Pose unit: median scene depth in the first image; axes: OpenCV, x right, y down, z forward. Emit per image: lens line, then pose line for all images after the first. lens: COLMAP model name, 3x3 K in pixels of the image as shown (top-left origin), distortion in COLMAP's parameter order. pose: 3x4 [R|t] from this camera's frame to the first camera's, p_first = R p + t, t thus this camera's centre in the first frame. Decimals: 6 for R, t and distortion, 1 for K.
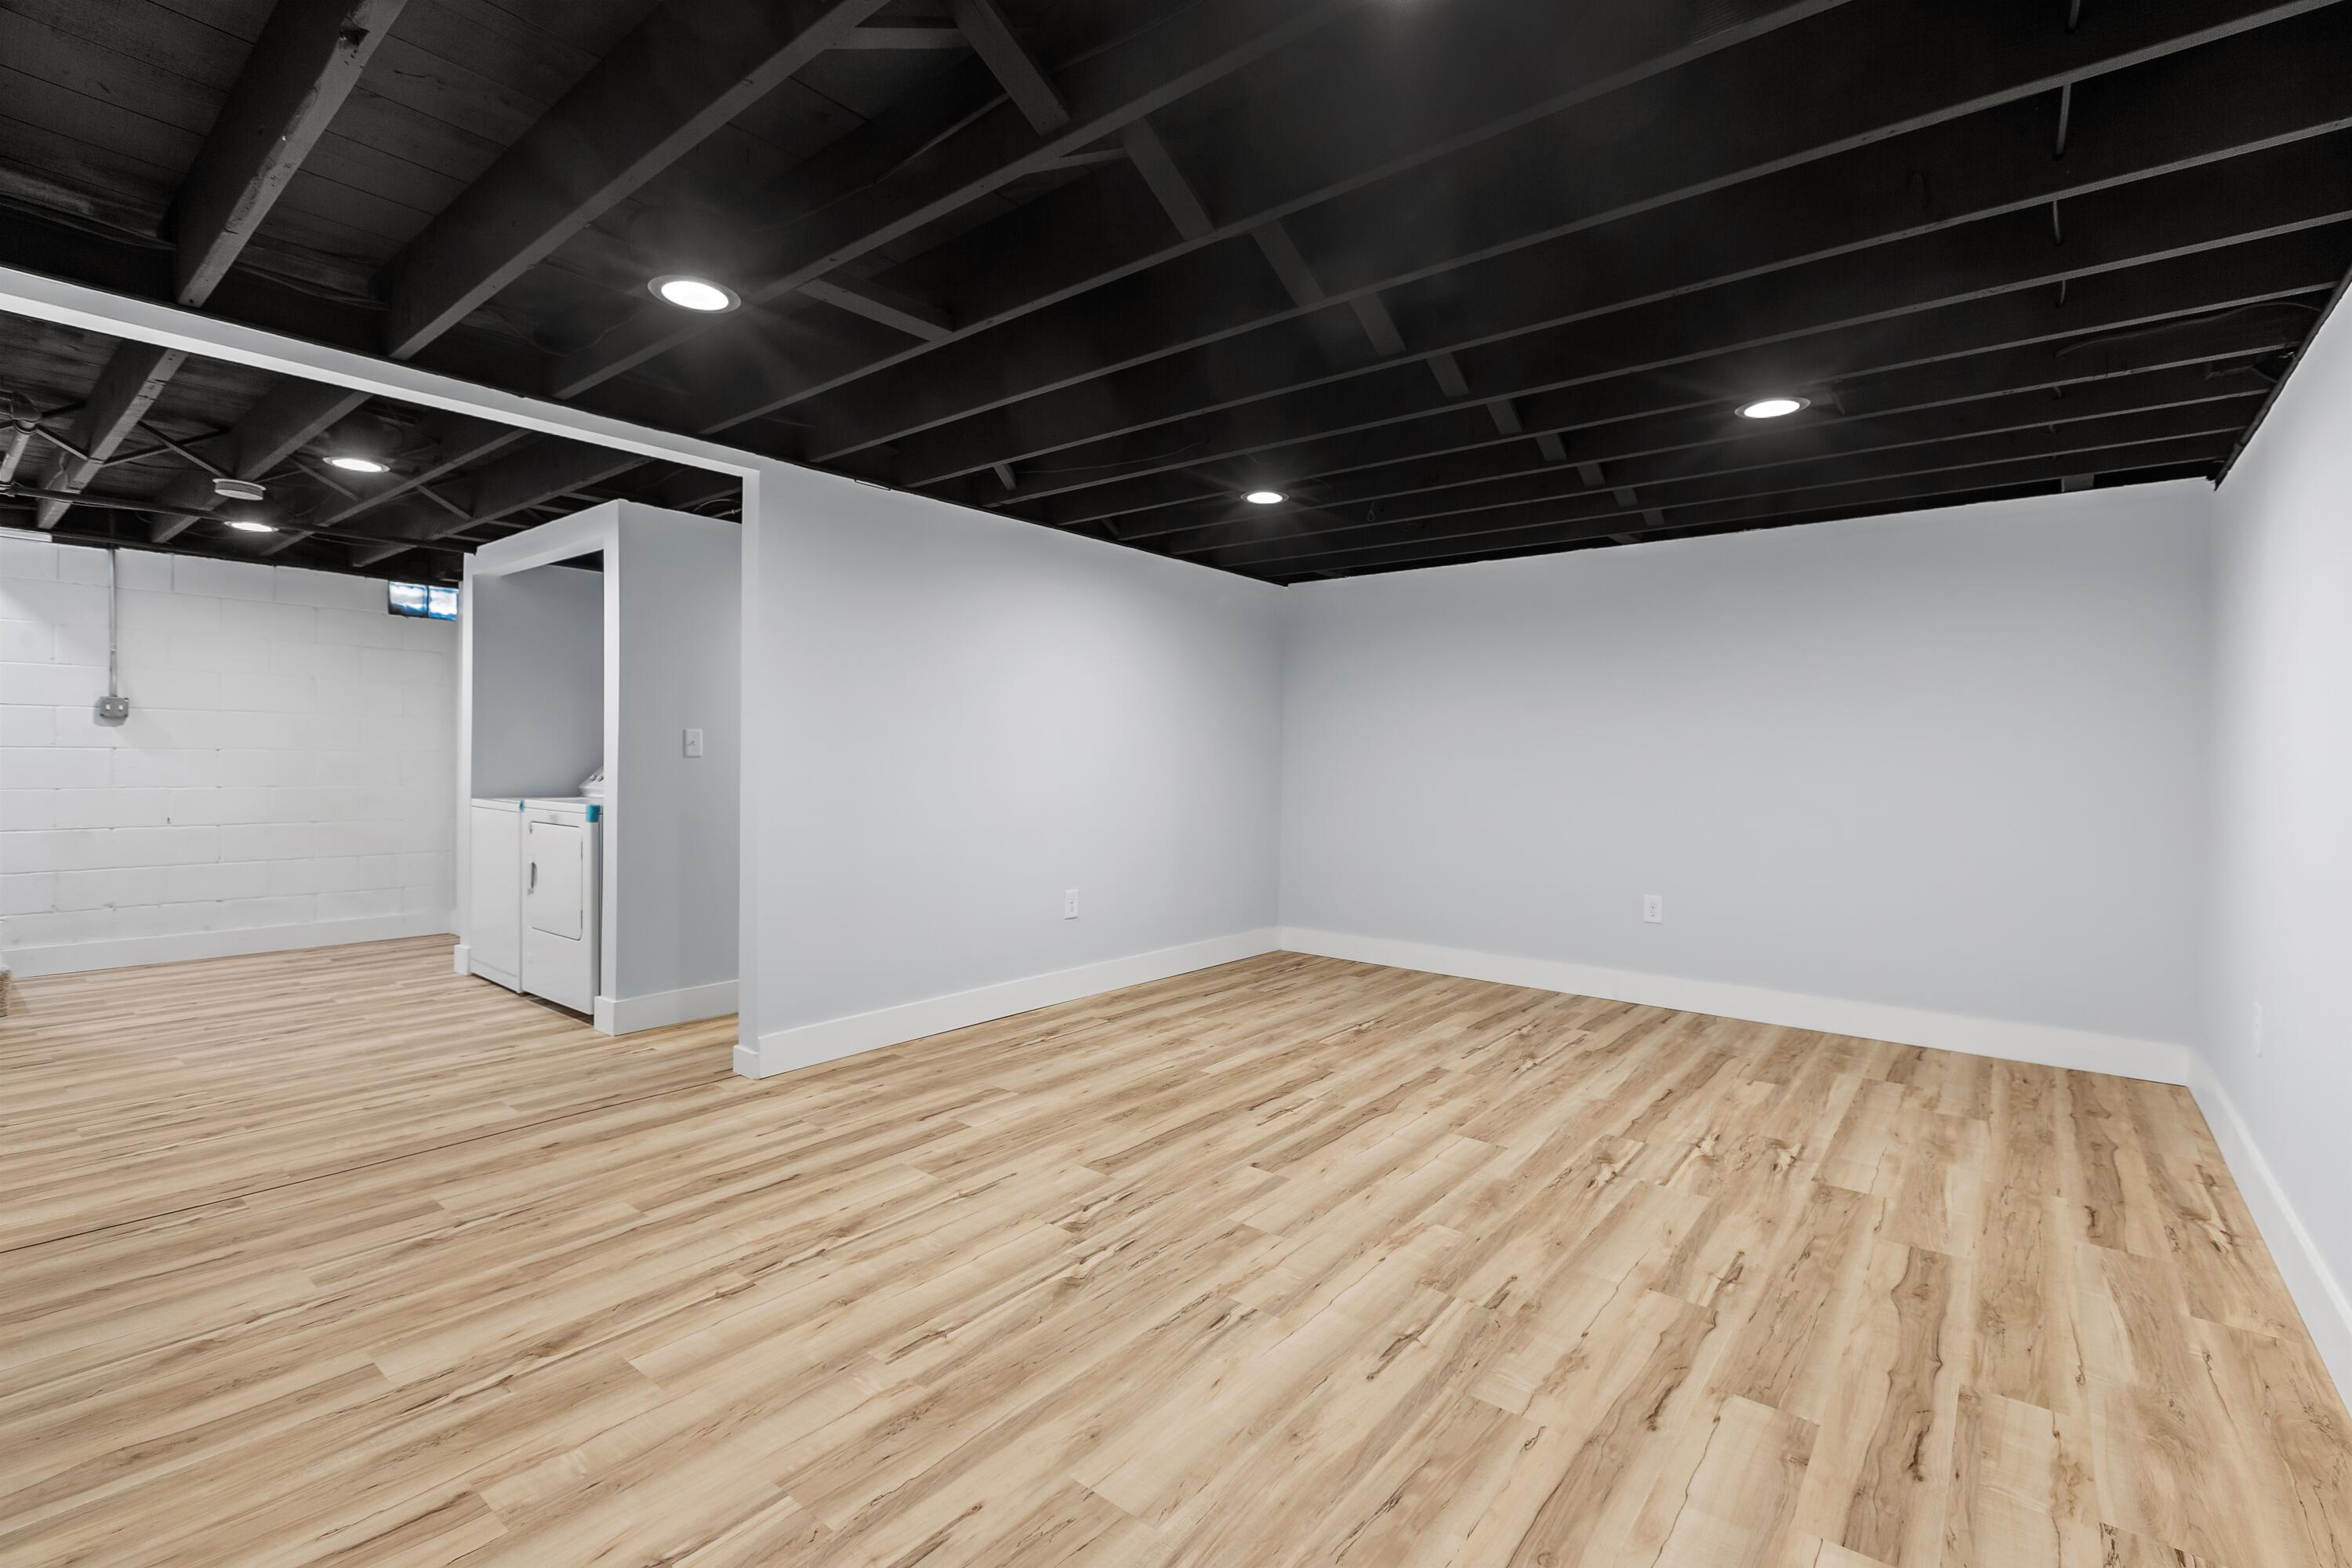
lens RADIAL K [[1078.1, 0, 1192.2], [0, 1078.1, 735.5], [0, 0, 1]] dist [0.000324, -0.000666]
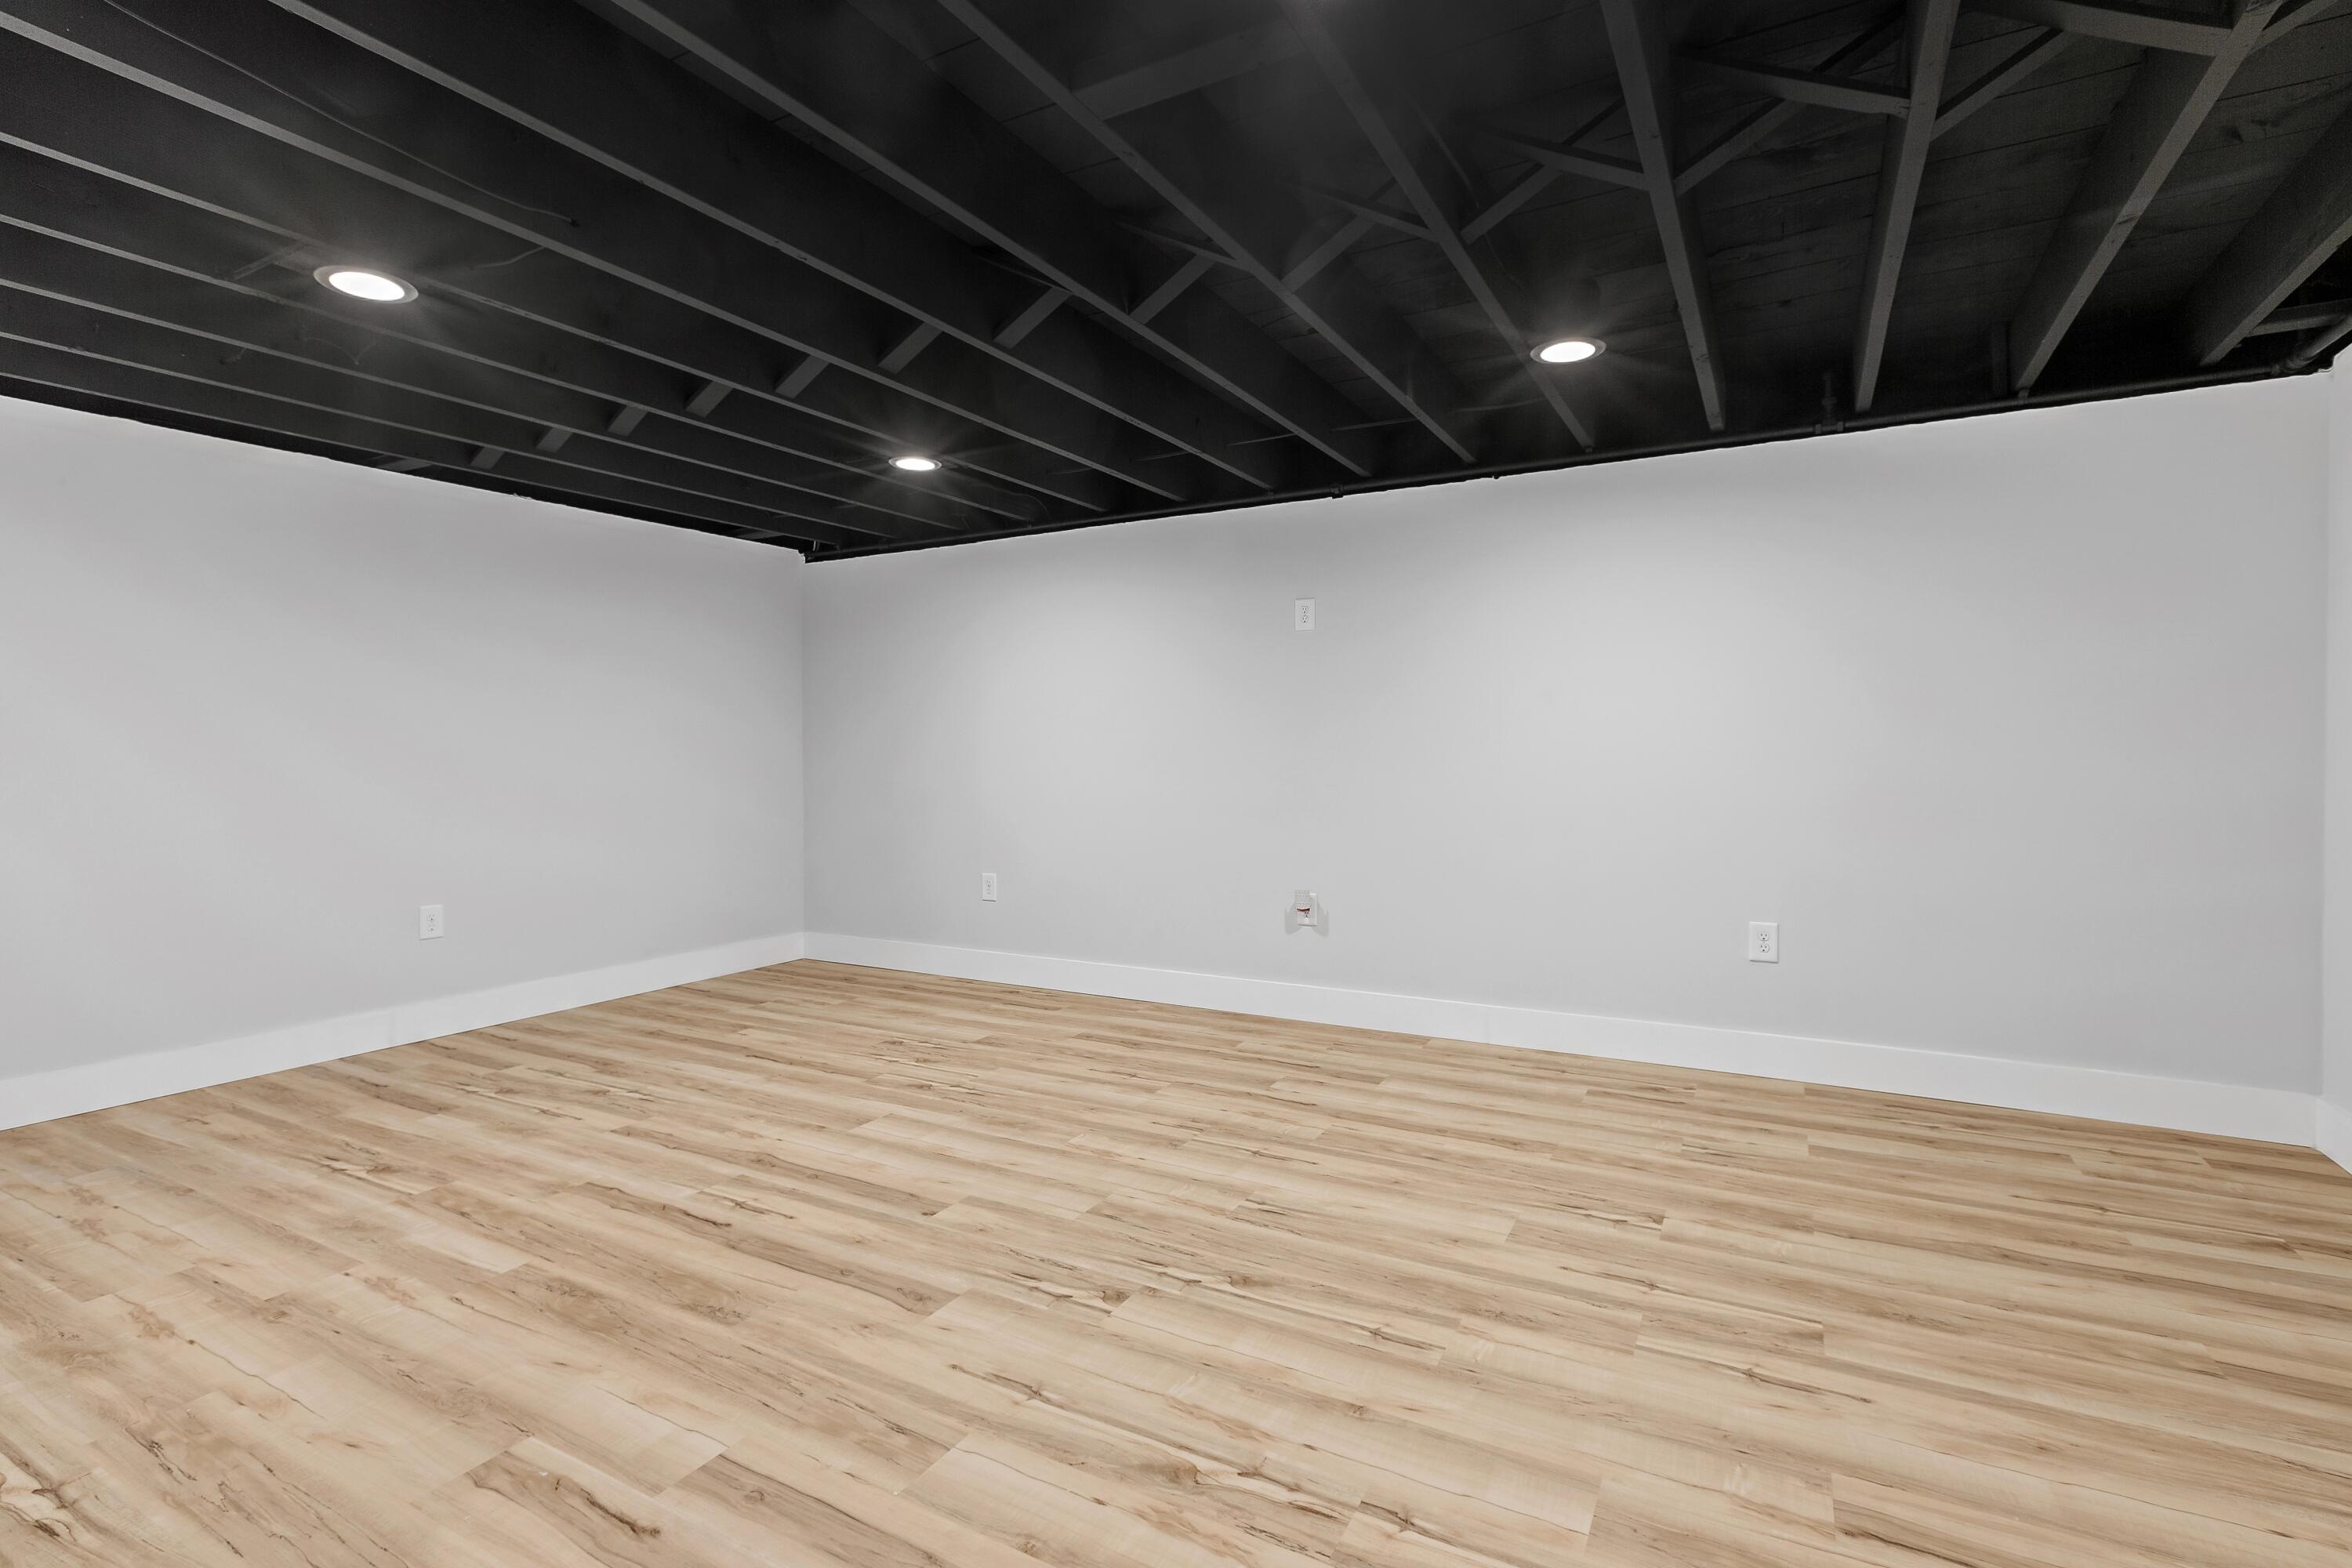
lens RADIAL K [[1078.1, 0, 1192.2], [0, 1078.1, 735.5], [0, 0, 1]] dist [0.000324, -0.000666]
pose [[-0.182248, 0.002170, 0.983250, -0.987337], [-0.016003, 0.999859, -0.005173, 0.025537], [-0.983122, -0.016678, -0.182187, 1.153922]]
